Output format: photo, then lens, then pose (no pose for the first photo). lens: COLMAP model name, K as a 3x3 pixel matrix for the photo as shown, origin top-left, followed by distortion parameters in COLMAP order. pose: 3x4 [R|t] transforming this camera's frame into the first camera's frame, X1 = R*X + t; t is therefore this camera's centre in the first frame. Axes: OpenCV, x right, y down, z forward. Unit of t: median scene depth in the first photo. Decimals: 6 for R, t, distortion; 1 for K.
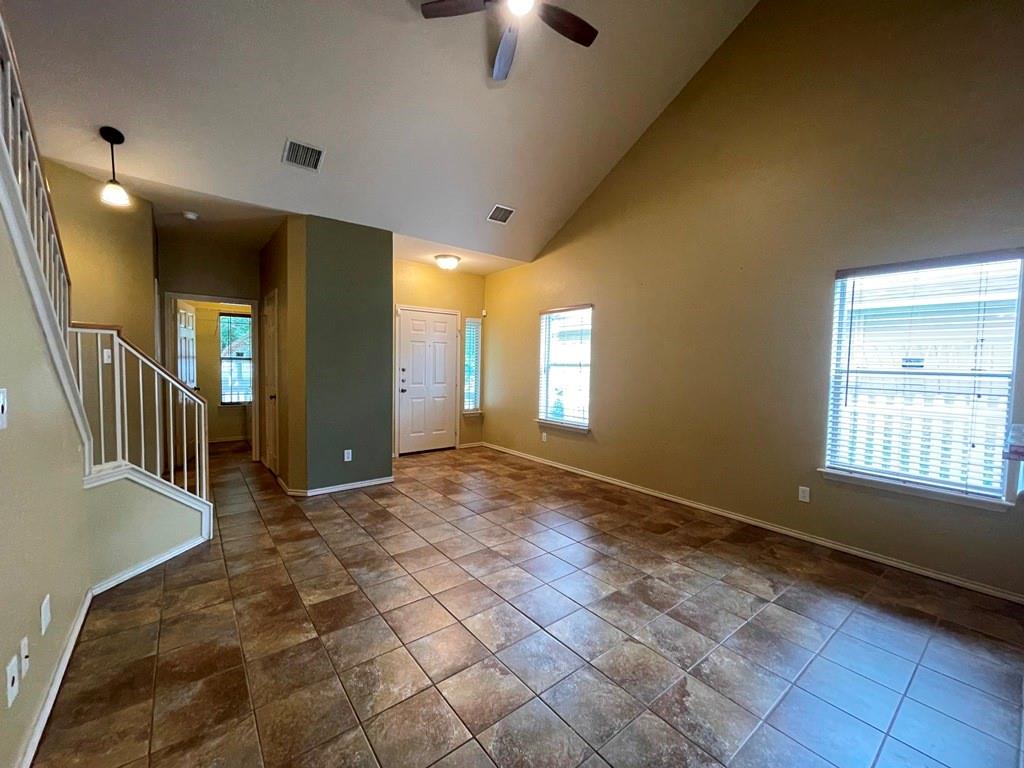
lens RADIAL K [[418.4, 0, 512.4], [0, 418.4, 384.0], [0, 0, 1]] dist [0.000188, 0.000392]
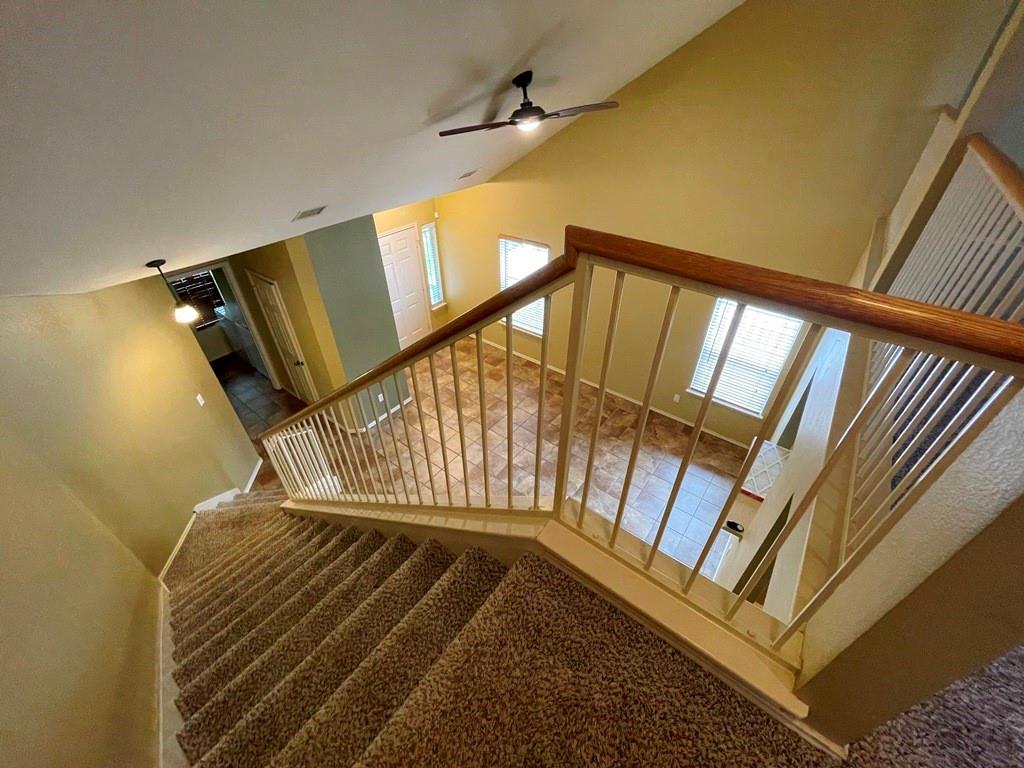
lens RADIAL K [[418.4, 0, 512.4], [0, 418.4, 384.0], [0, 0, 1]] dist [0.000188, 0.000392]
pose [[0.970075, -0.166931, 0.176318, -0.284307], [0.040784, 0.827882, 0.559418, -0.821962], [-0.239355, -0.535486, 0.809916, -0.240398]]
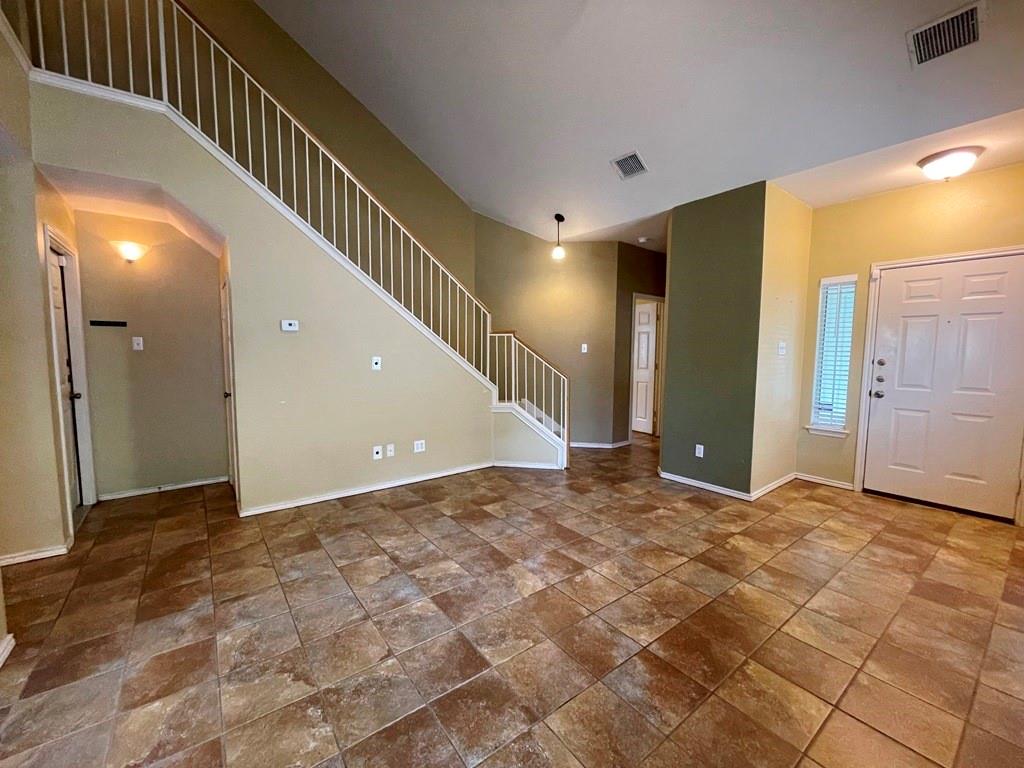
lens RADIAL K [[418.4, 0, 512.4], [0, 418.4, 384.0], [0, 0, 1]] dist [0.000188, 0.000392]
pose [[-0.019755, 0.065505, -0.997657, 0.727326], [-0.056998, 0.996155, 0.066535, -0.020715], [0.998179, 0.058179, -0.015945, 0.806133]]
